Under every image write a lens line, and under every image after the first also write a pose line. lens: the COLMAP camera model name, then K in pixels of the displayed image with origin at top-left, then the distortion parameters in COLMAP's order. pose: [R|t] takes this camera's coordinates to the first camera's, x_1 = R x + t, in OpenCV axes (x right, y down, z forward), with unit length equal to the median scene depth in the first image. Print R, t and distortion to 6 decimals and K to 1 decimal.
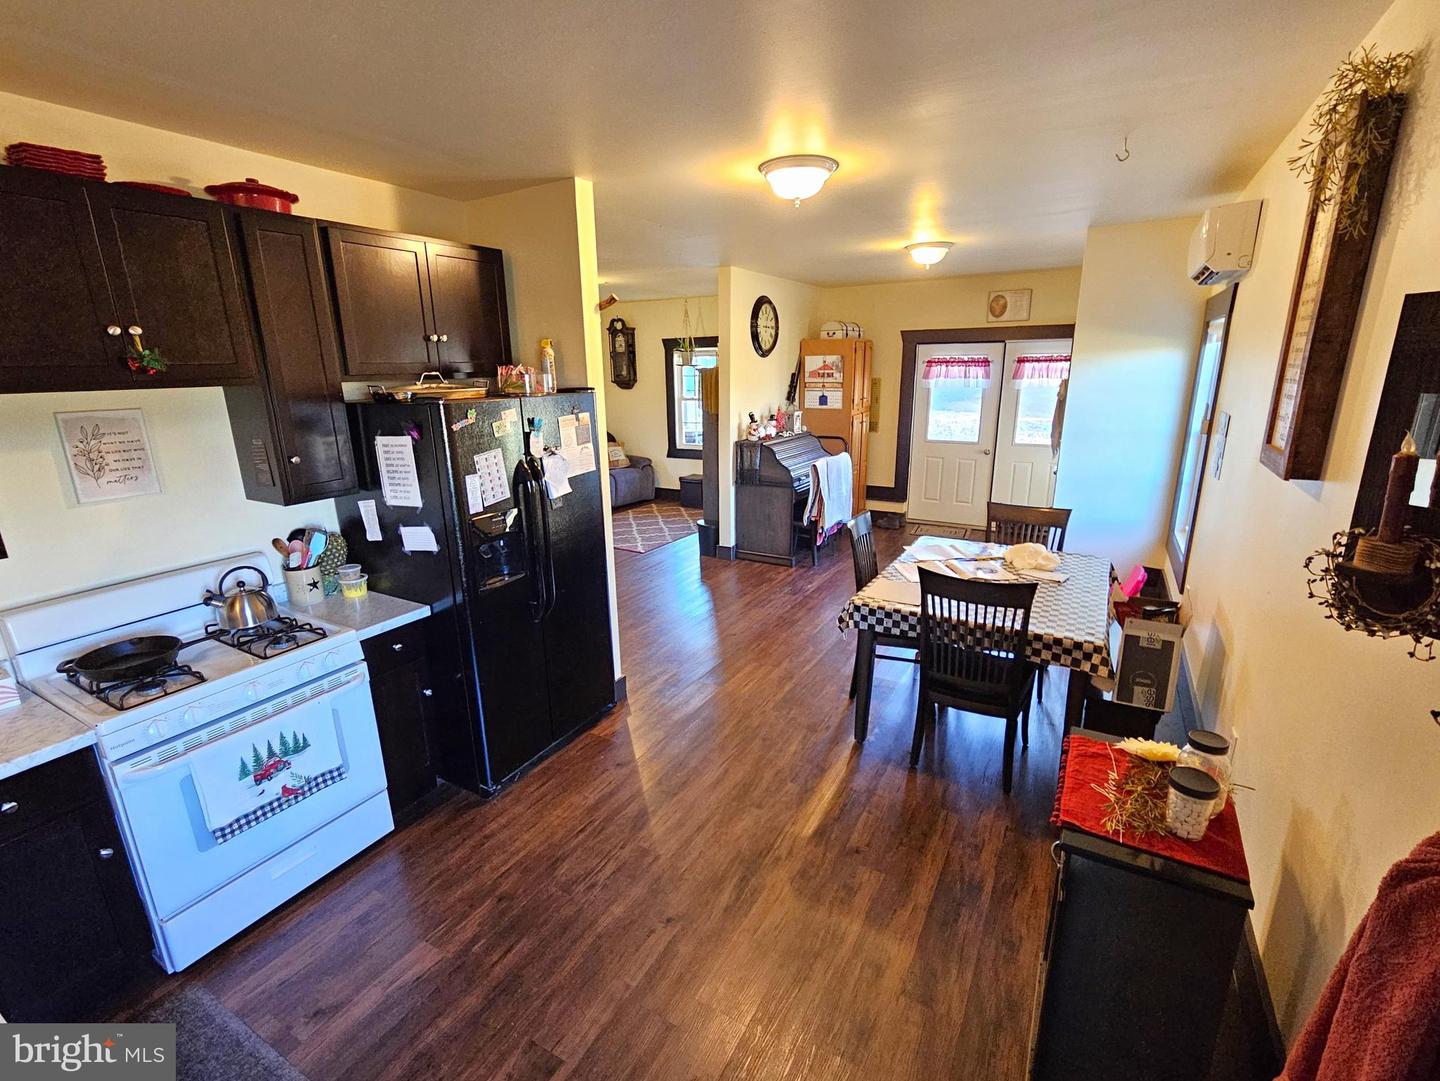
lens RADIAL K [[600.5, 0, 728.9], [0, 600.5, 541.1], [0, 0, 1]] dist [0.001054, 0.000071]
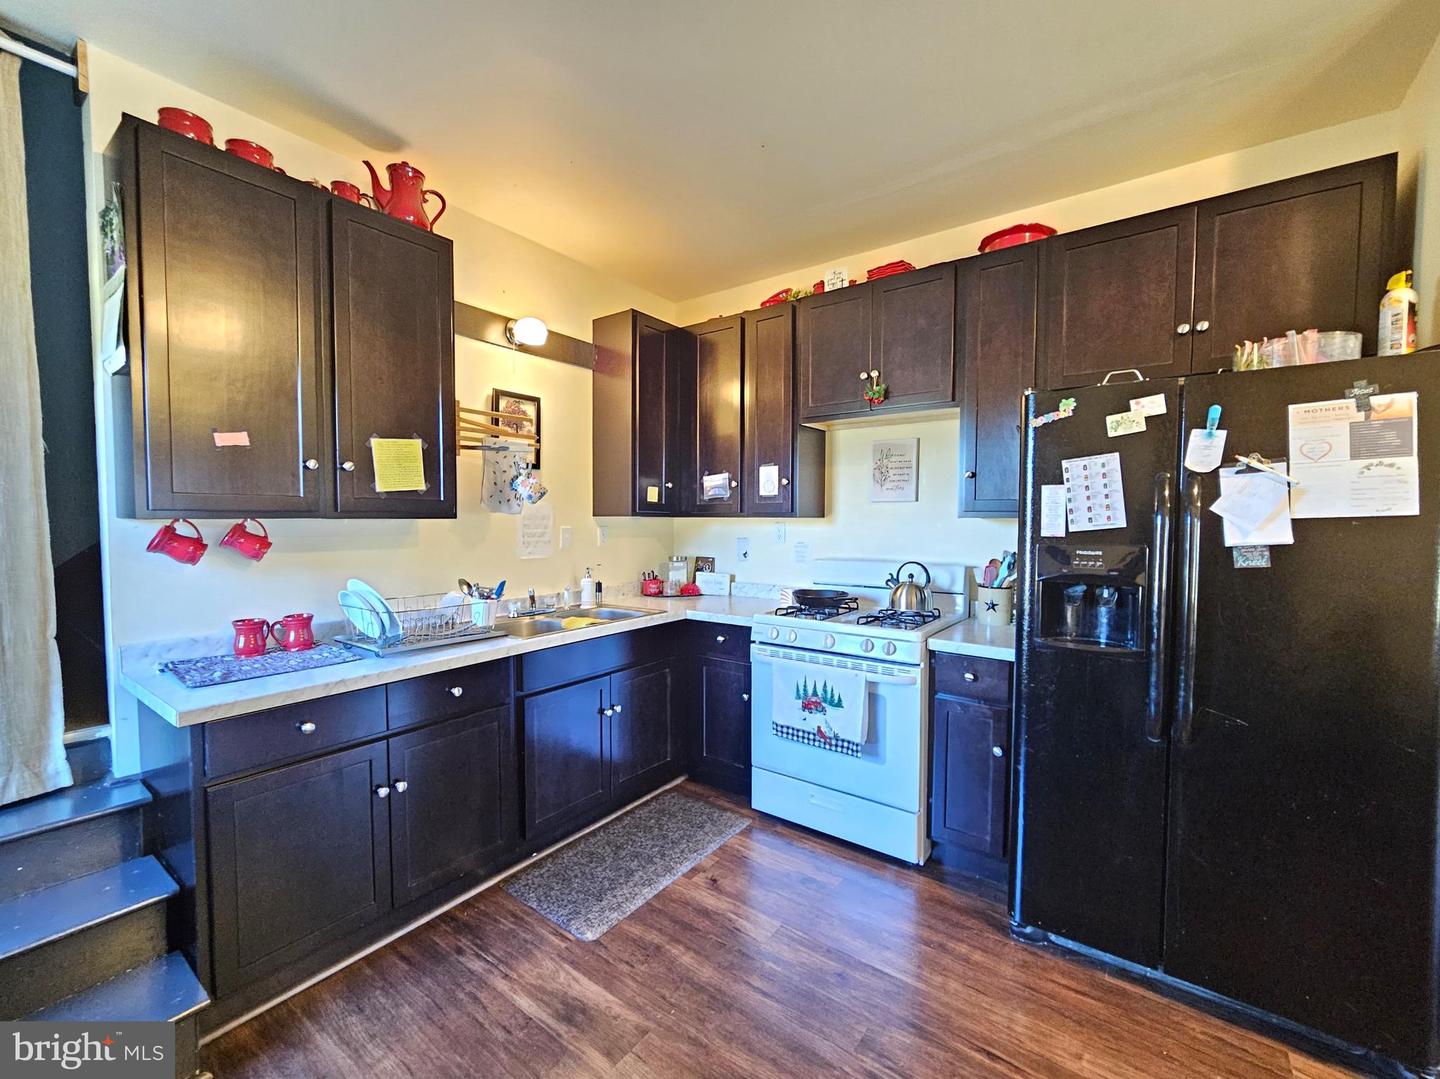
lens RADIAL K [[600.5, 0, 728.9], [0, 600.5, 540.1], [0, 0, 1]] dist [0.001054, 0.000071]
pose [[-0.084505, 0.057101, -0.994786, 0.385355], [-0.262776, 0.961737, 0.077526, 0.005742], [0.961149, 0.267958, -0.066267, 0.709788]]
